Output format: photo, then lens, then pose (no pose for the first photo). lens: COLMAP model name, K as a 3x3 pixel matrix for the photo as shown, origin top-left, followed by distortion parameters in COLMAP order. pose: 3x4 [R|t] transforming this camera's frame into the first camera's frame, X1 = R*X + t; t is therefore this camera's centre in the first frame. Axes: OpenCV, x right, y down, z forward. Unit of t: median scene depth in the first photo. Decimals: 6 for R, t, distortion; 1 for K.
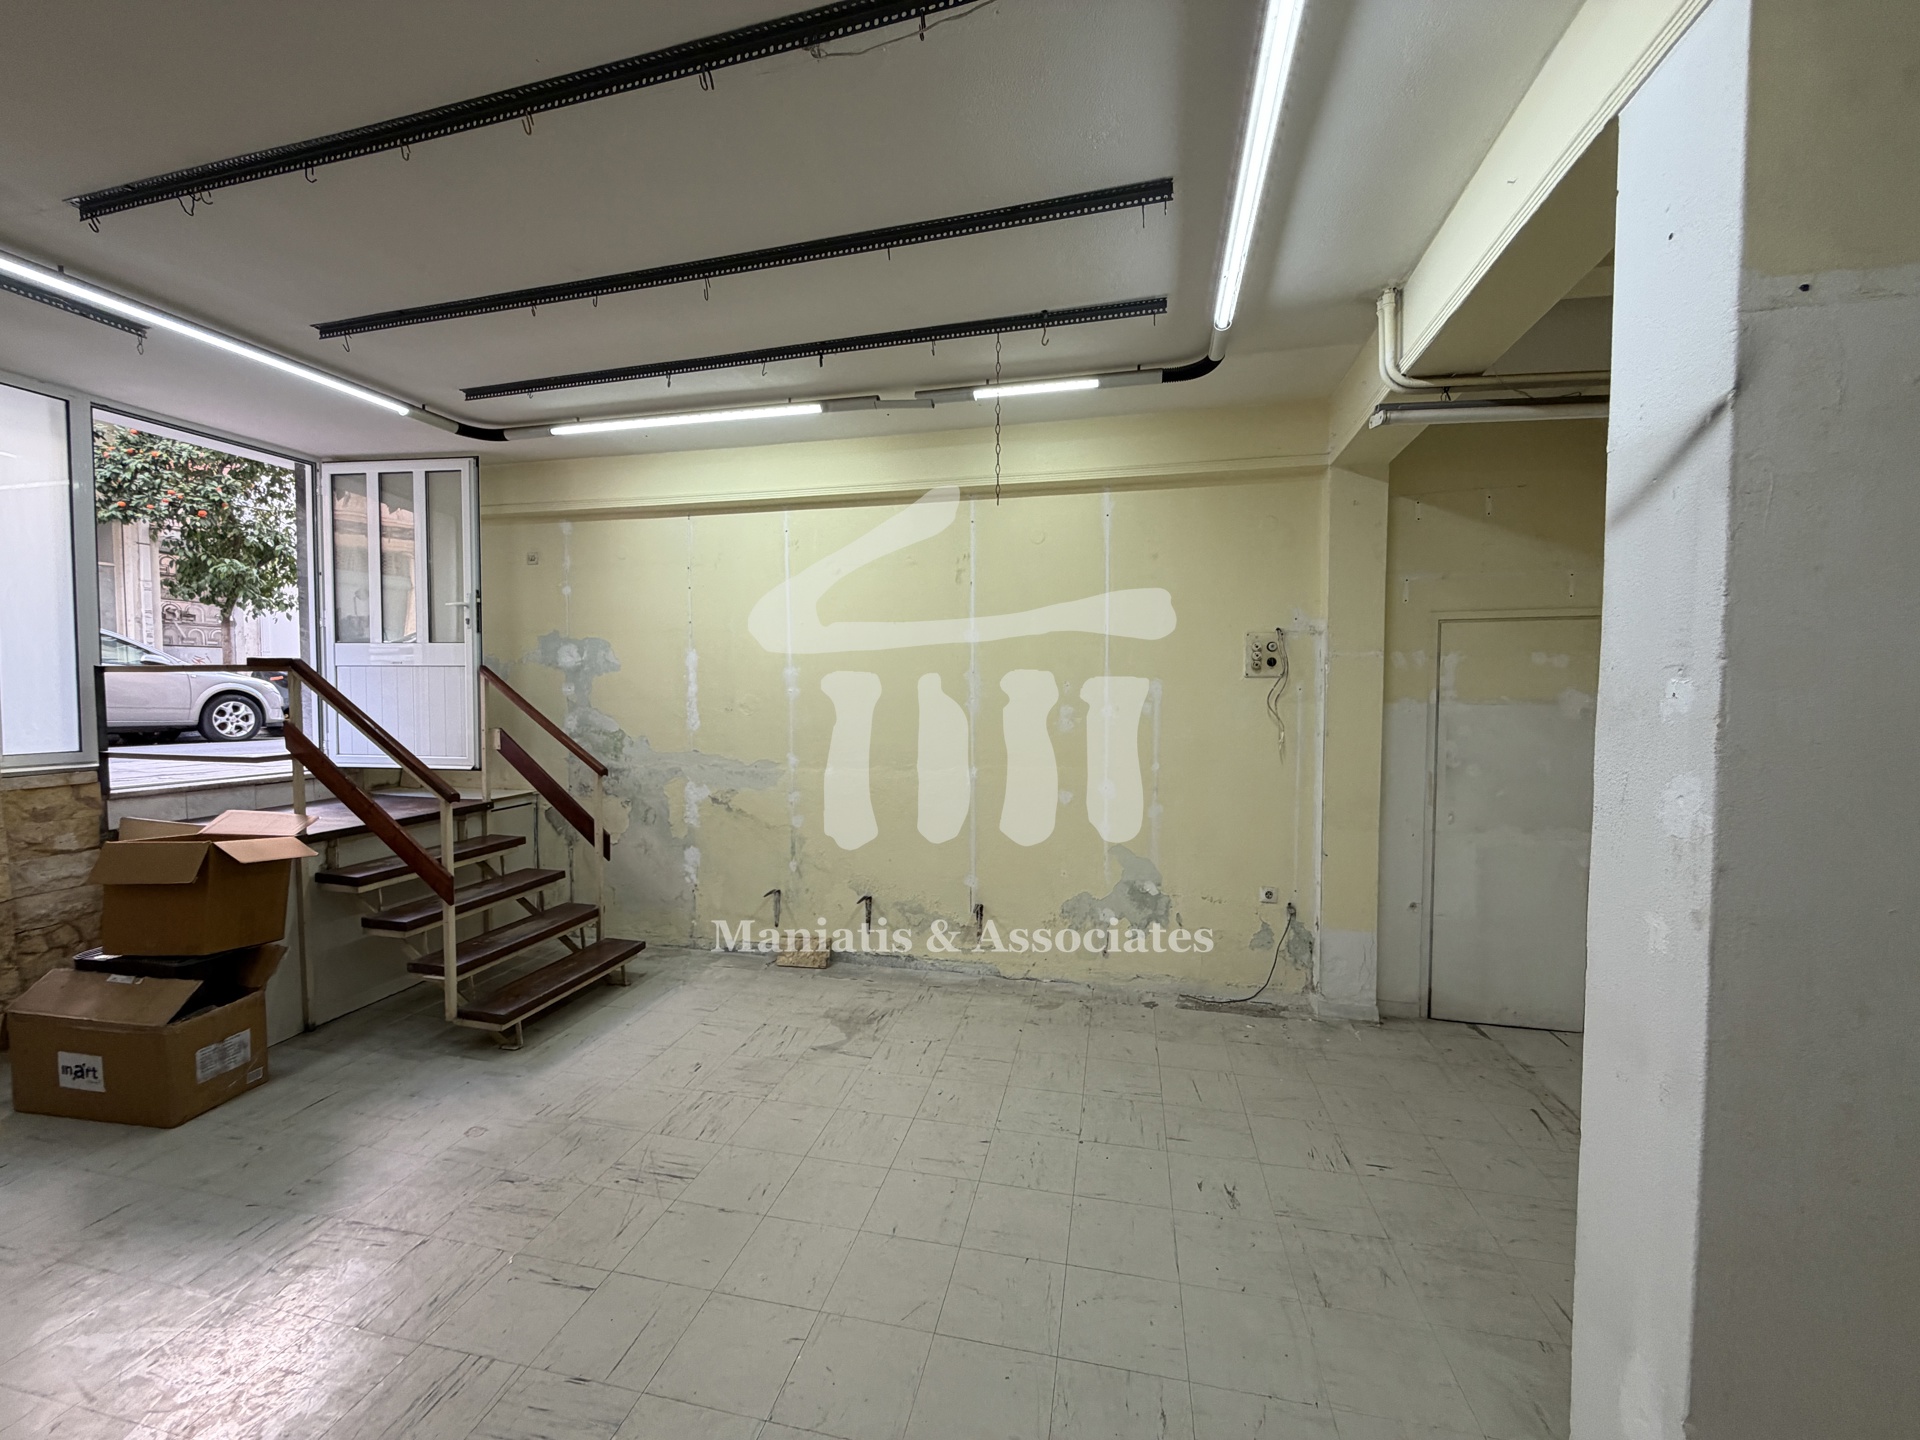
lens RADIAL K [[764.6, 0, 954.0], [0, 764.6, 719.8], [0, 0, 1]] dist [0.001136, -0.000408]
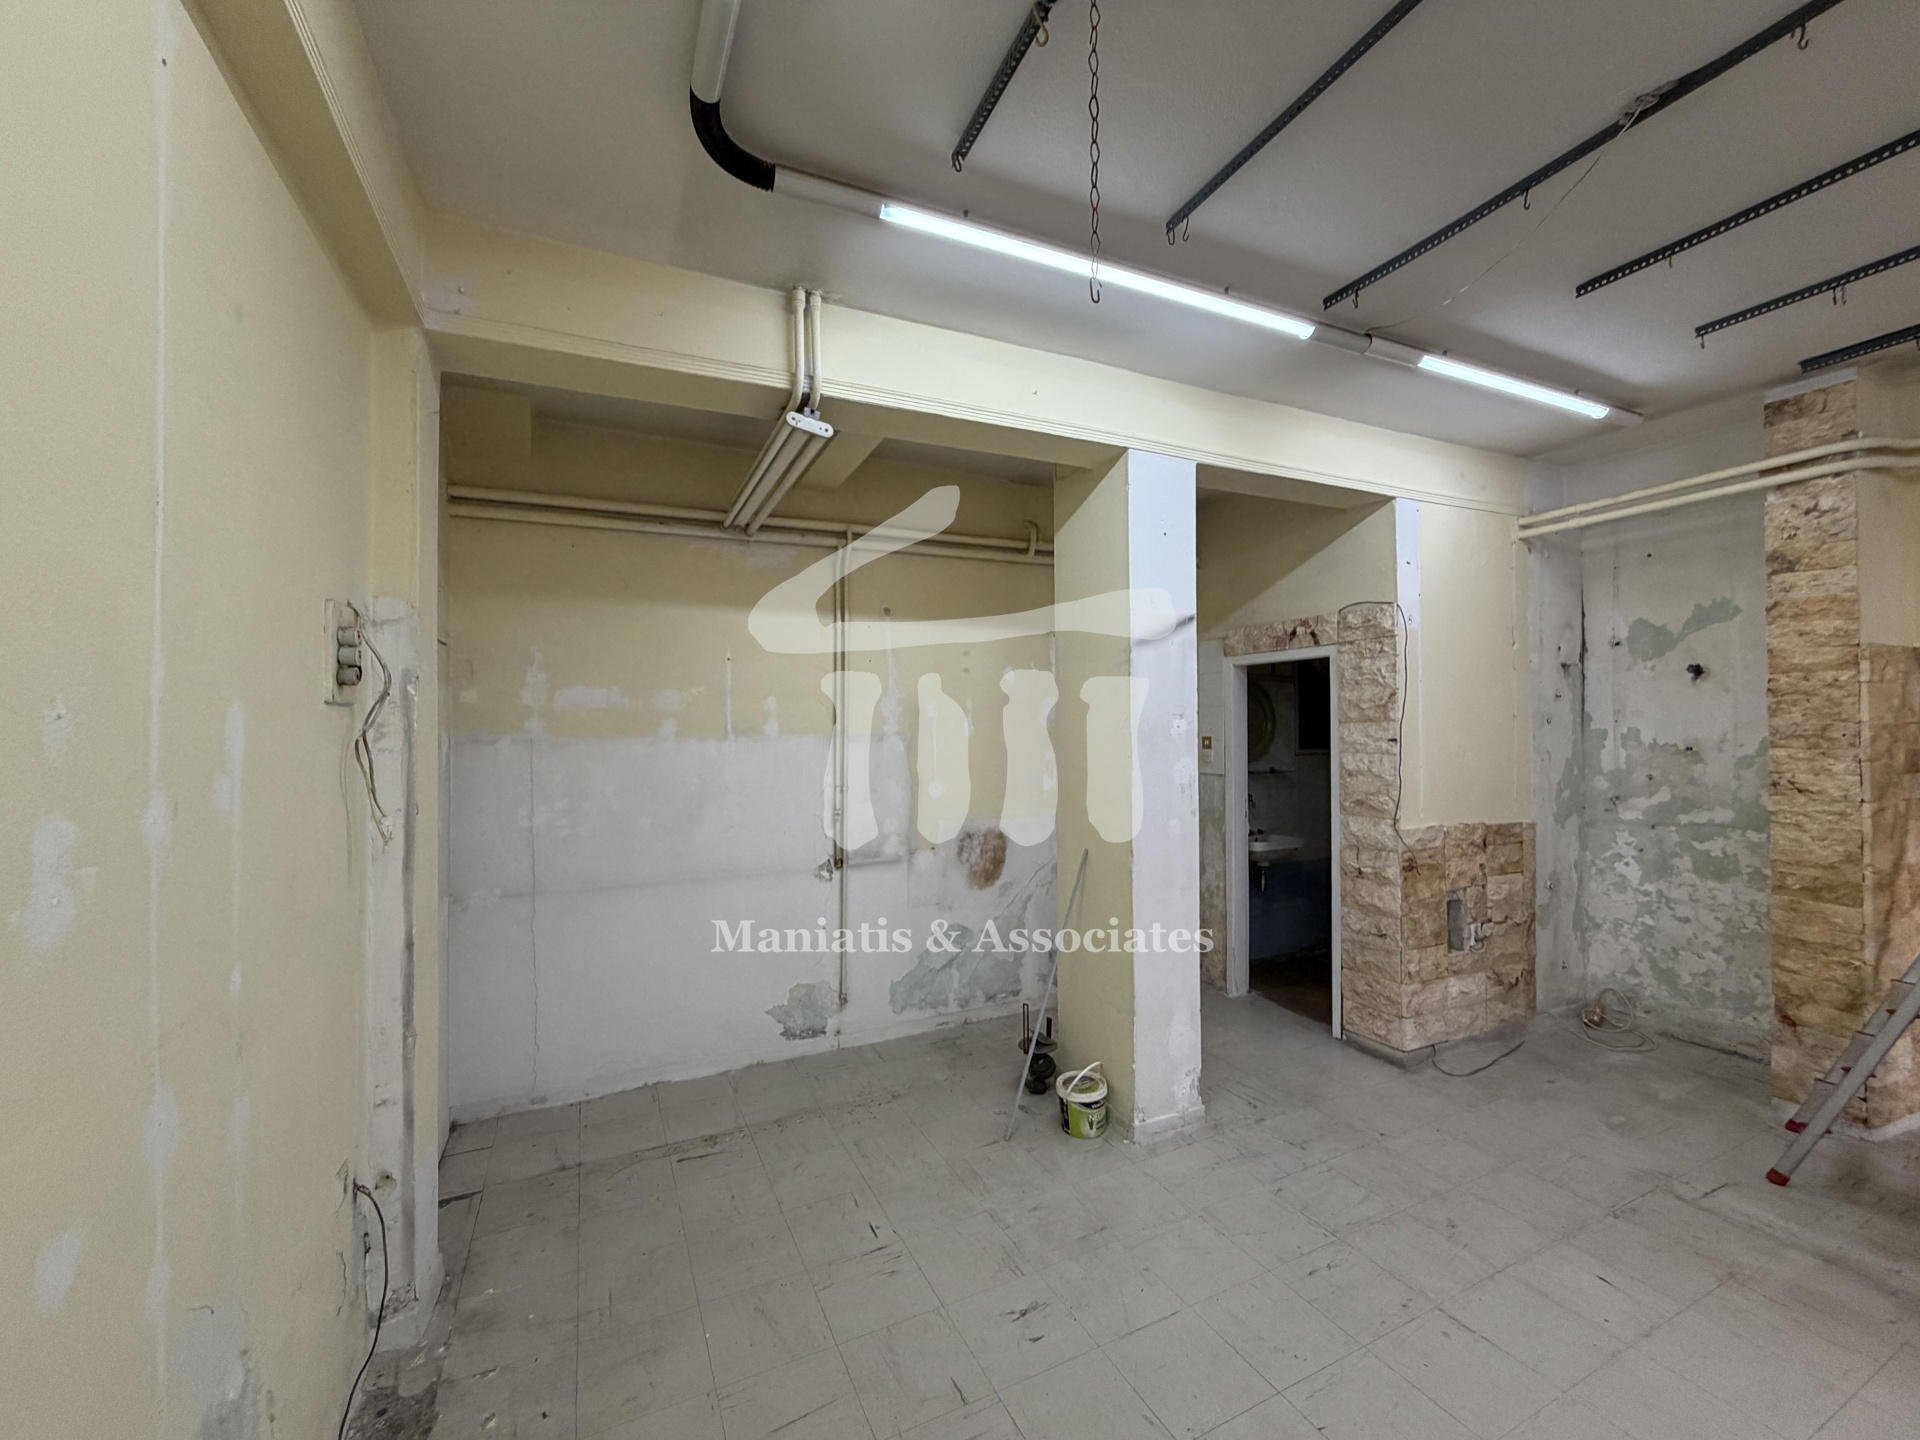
lens RADIAL K [[764.6, 0, 954.0], [0, 764.6, 719.8], [0, 0, 1]] dist [0.001136, -0.000408]
pose [[-0.620510, 0.008321, 0.784154, -0.172133], [0.038408, 0.999066, 0.019791, -0.041998], [-0.783257, 0.042398, -0.620250, 1.001859]]
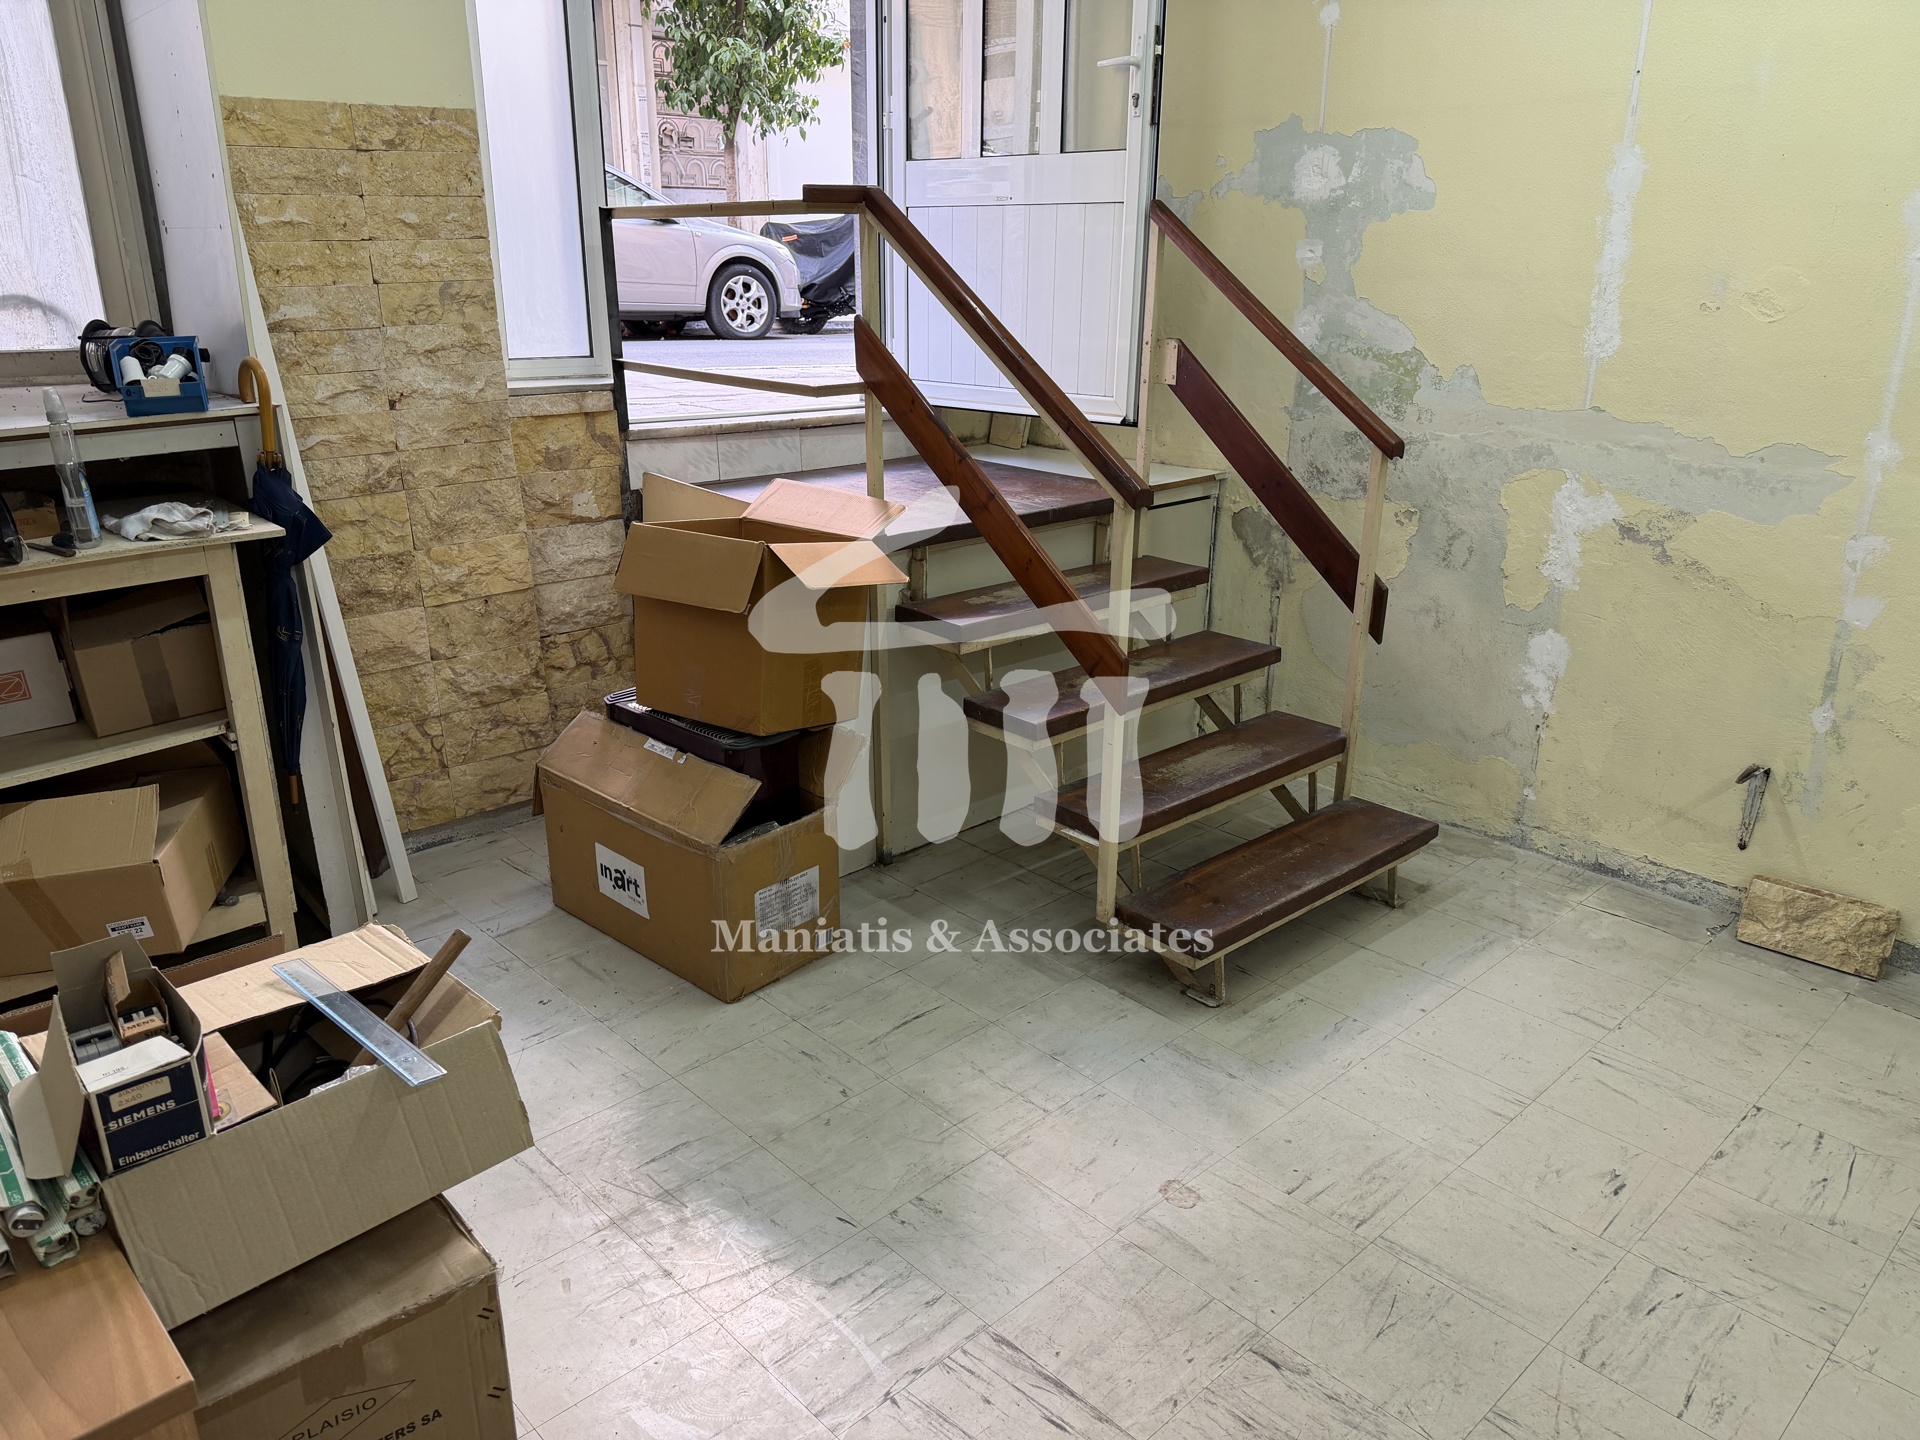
lens RADIAL K [[1351.7, 0, 958.5], [0, 1351.7, 716.6], [0, 0, 1]] dist [0.062639, -0.079548]
pose [[0.827749, 0.182319, -0.530652, -0.239983], [-0.026942, 0.957561, 0.286969, -0.003843], [0.560451, -0.223242, 0.797532, 0.206603]]
